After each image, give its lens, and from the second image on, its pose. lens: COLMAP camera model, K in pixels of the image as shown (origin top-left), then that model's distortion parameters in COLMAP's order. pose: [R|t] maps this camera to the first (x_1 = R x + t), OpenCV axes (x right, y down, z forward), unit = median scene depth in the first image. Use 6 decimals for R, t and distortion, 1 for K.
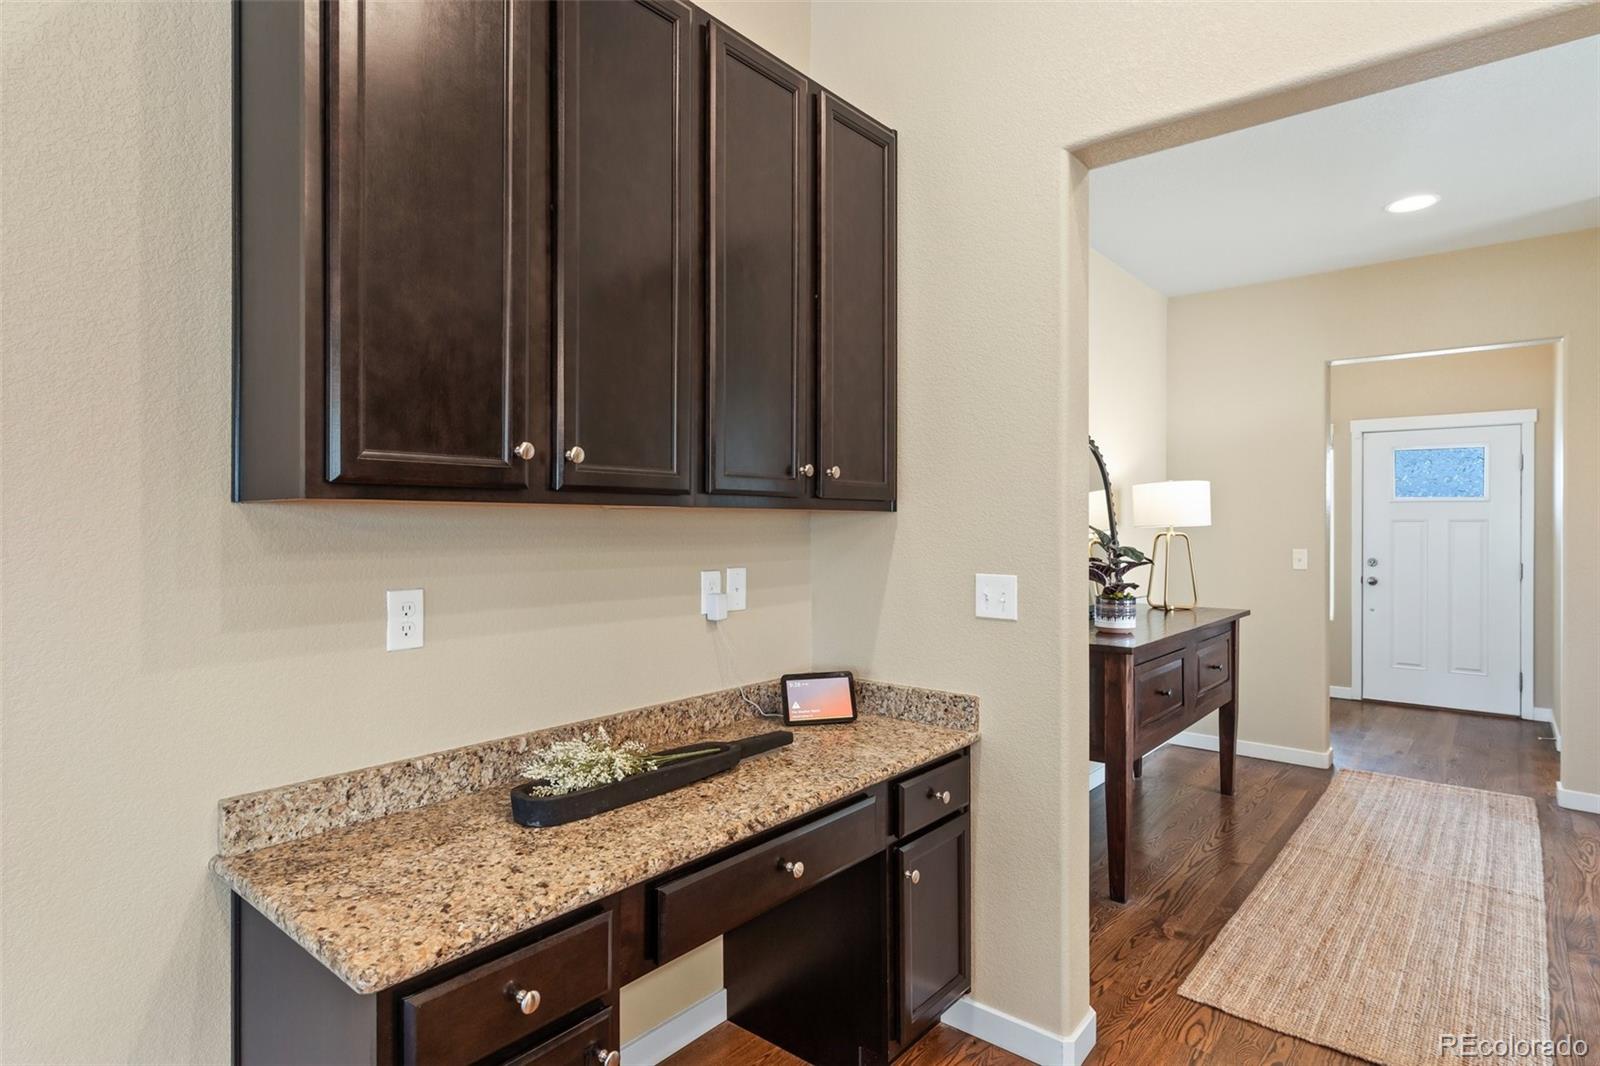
lens RADIAL K [[842.8, 0, 796.2], [0, 842.8, 526.0], [0, 0, 1]] dist [0.001679, 0.000028]
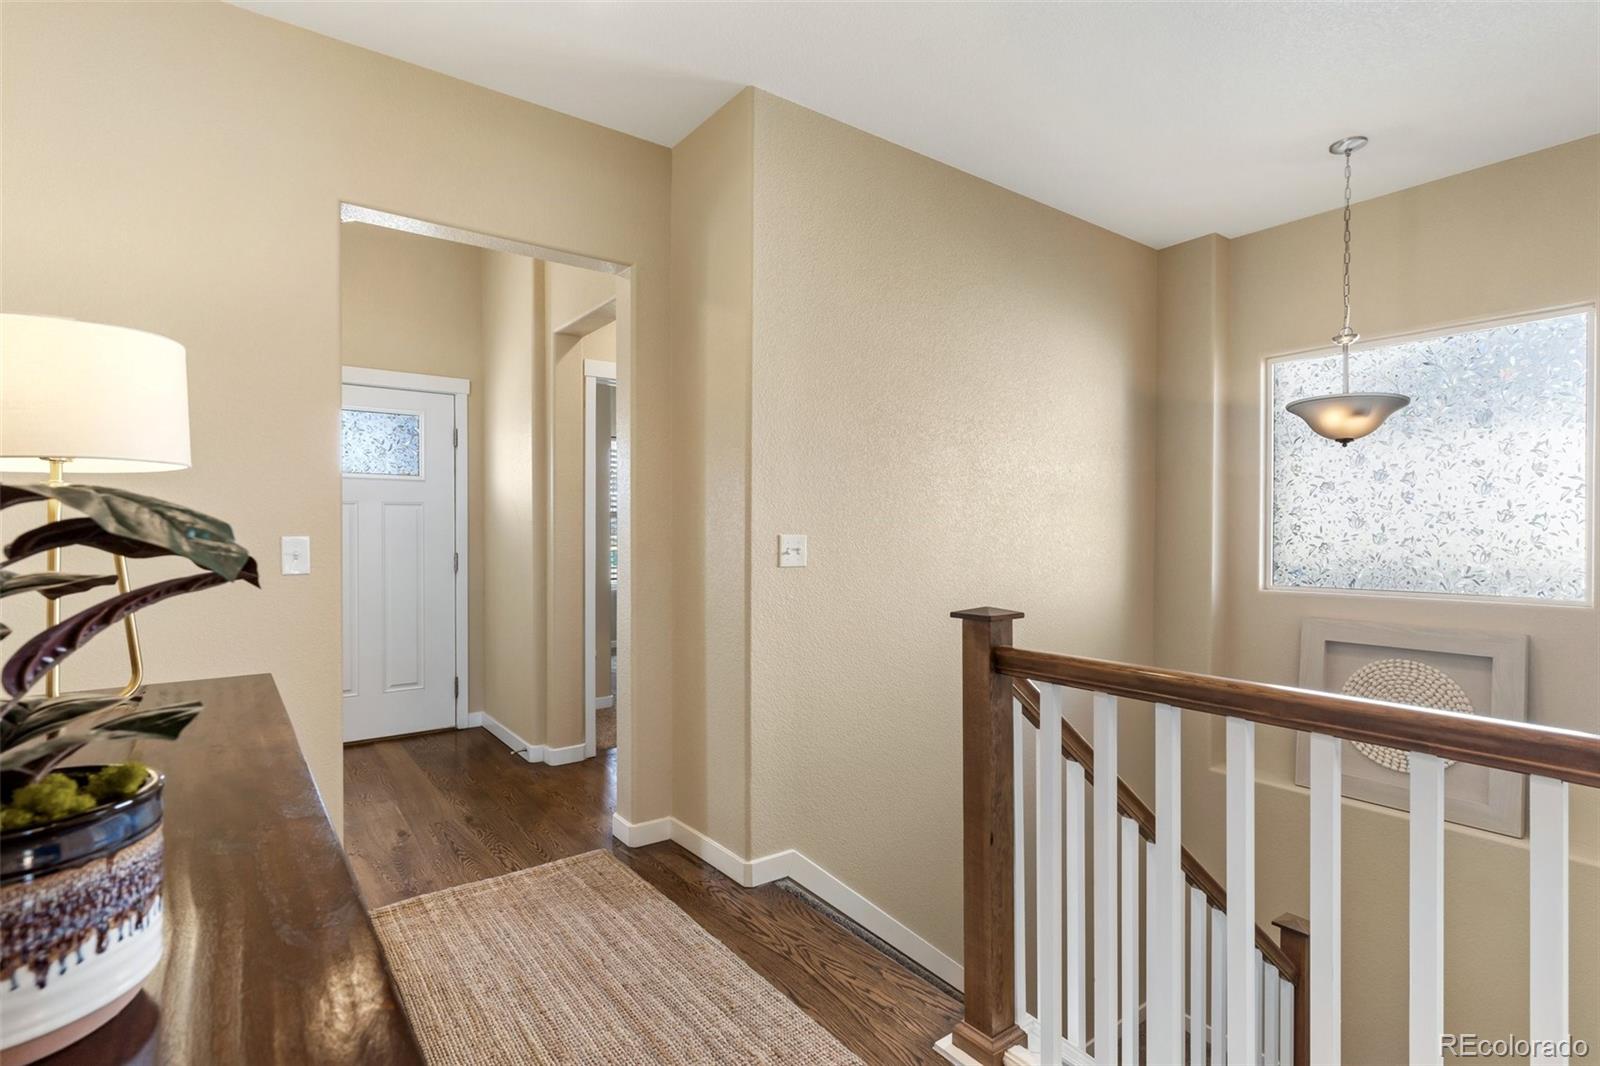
lens RADIAL K [[763.7, 0, 797.7], [0, 763.7, 530.9], [0, 0, 1]] dist [0.001677, 0.000034]
pose [[0.216550, -0.005605, 0.976255, 0.163736], [0.002641, 0.999983, 0.005156, 0.018849], [-0.976268, 0.001462, 0.216561, 0.492018]]
